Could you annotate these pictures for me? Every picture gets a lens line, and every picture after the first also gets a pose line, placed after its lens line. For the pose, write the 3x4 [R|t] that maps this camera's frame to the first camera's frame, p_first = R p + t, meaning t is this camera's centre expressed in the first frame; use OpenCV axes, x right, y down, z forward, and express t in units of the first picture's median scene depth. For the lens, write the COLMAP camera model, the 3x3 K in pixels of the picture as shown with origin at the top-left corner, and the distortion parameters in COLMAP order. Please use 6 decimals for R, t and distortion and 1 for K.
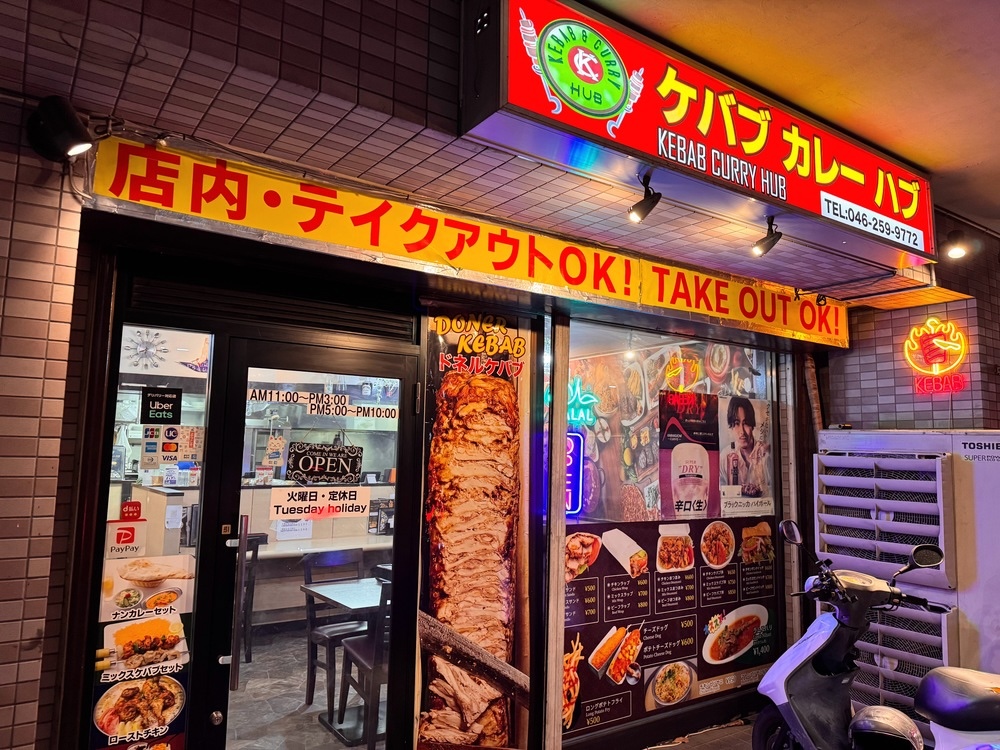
lens RADIAL K [[697.2, 0, 506.0], [0, 697.2, 364.1], [0, 0, 1]] dist [0.018581, -0.025942]
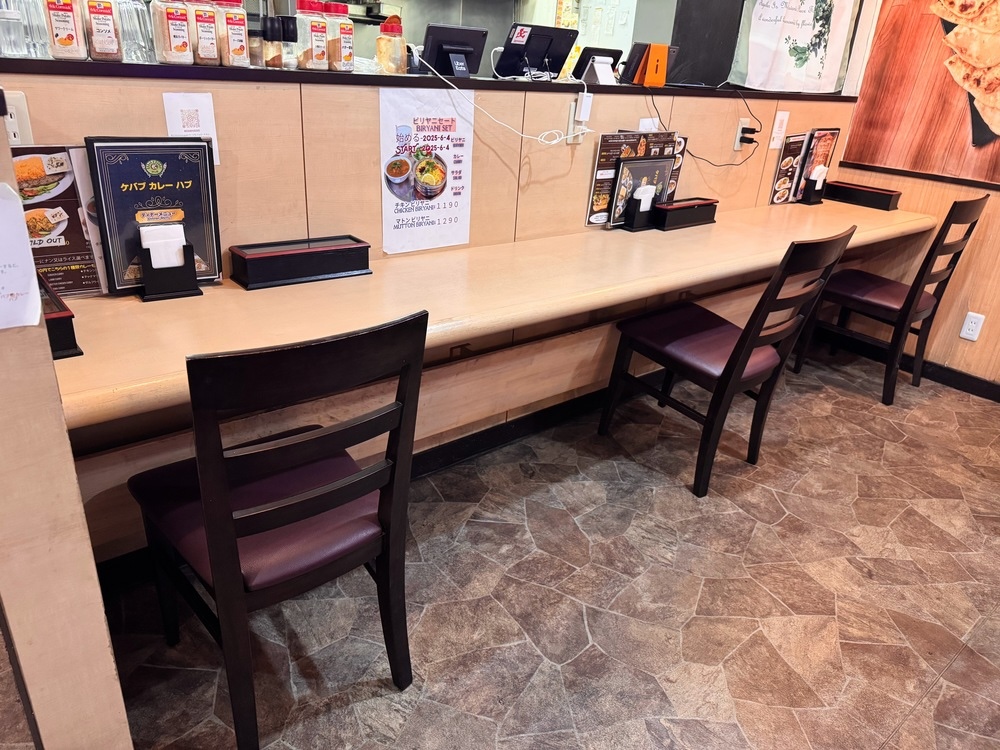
lens RADIAL K [[697.2, 0, 501.2], [0, 697.2, 376.9], [0, 0, 1]] dist [0.018581, -0.025942]
pose [[0.995397, 0.008965, 0.095422, -0.294368], [-0.058034, 0.848724, 0.525641, 0.120000], [-0.076274, -0.528759, 0.845338, 0.666330]]
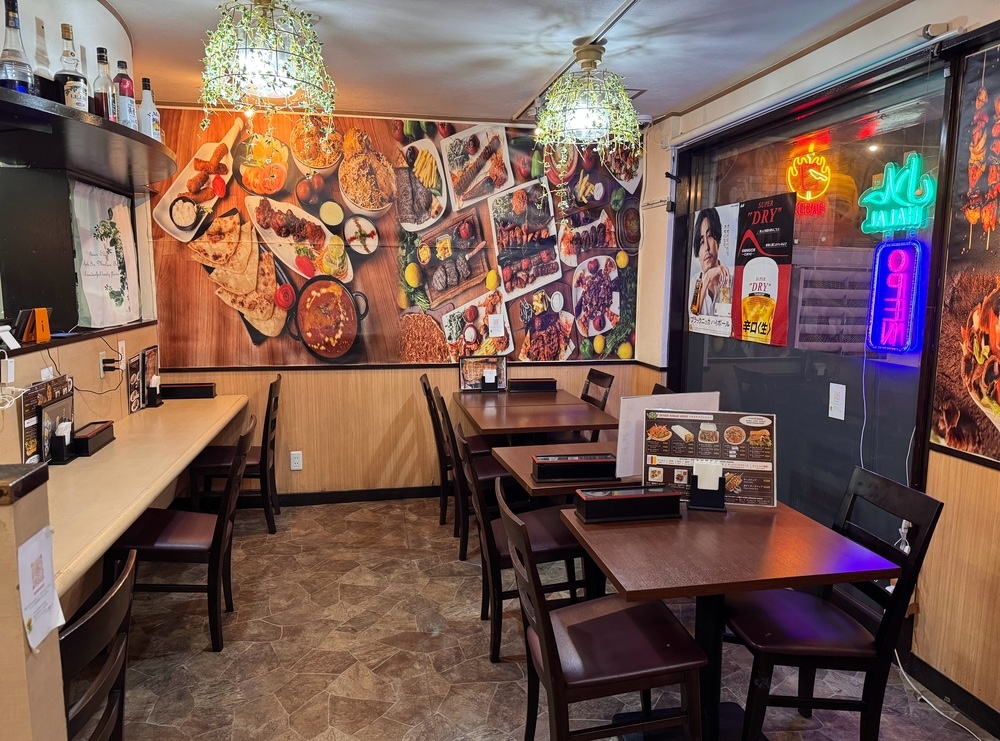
lens RADIAL K [[697.2, 0, 500.9], [0, 697.2, 377.1], [0, 0, 1]] dist [0.018581, -0.025942]
pose [[0.412485, -0.140547, 0.900057, -0.460866], [-0.111202, 0.972869, 0.202879, 0.080982], [-0.904152, -0.183773, 0.385665, 0.634860]]
